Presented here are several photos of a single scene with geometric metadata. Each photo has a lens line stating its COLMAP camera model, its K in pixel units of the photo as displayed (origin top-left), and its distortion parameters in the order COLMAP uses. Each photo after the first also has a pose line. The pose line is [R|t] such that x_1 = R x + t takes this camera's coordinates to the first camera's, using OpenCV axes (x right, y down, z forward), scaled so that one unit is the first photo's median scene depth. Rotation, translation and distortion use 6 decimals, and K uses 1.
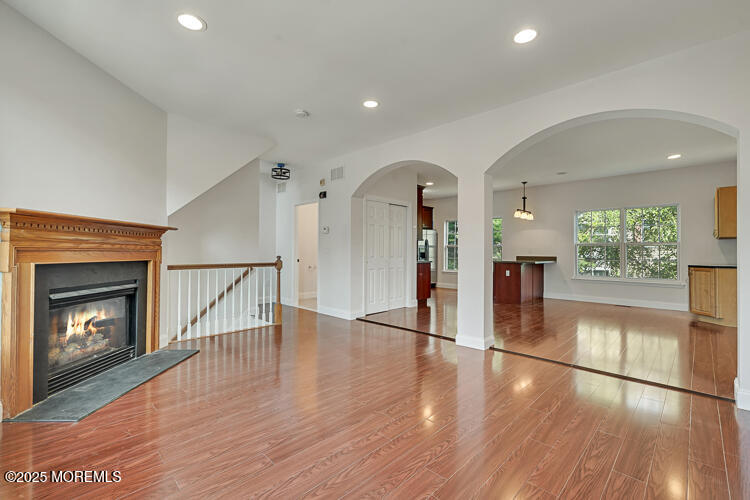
lens RADIAL K [[332.1, 0, 375.0], [0, 332.1, 250.0], [0, 0, 1]] dist [0.001434, -0.000045]
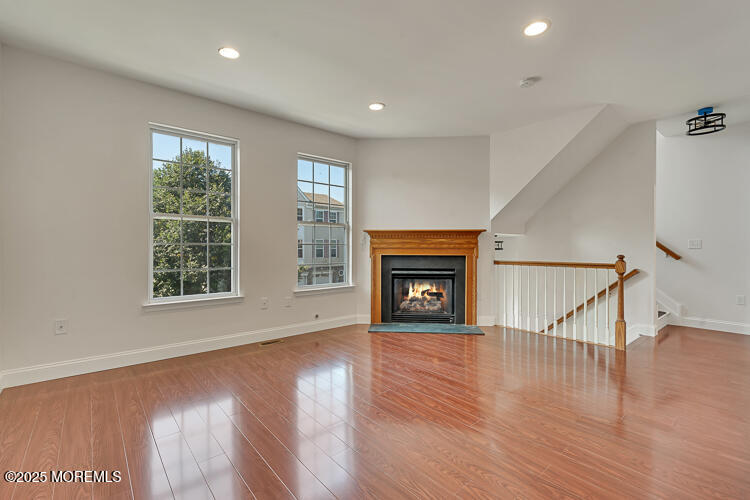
lens RADIAL K [[332.1, 0, 375.0], [0, 332.1, 250.0], [0, 0, 1]] dist [0.001434, -0.000045]
pose [[-0.096584, -0.002856, -0.995321, 0.655561], [0.003145, 0.999990, -0.003175, 0.011019], [0.995320, -0.003437, -0.096575, 0.736264]]
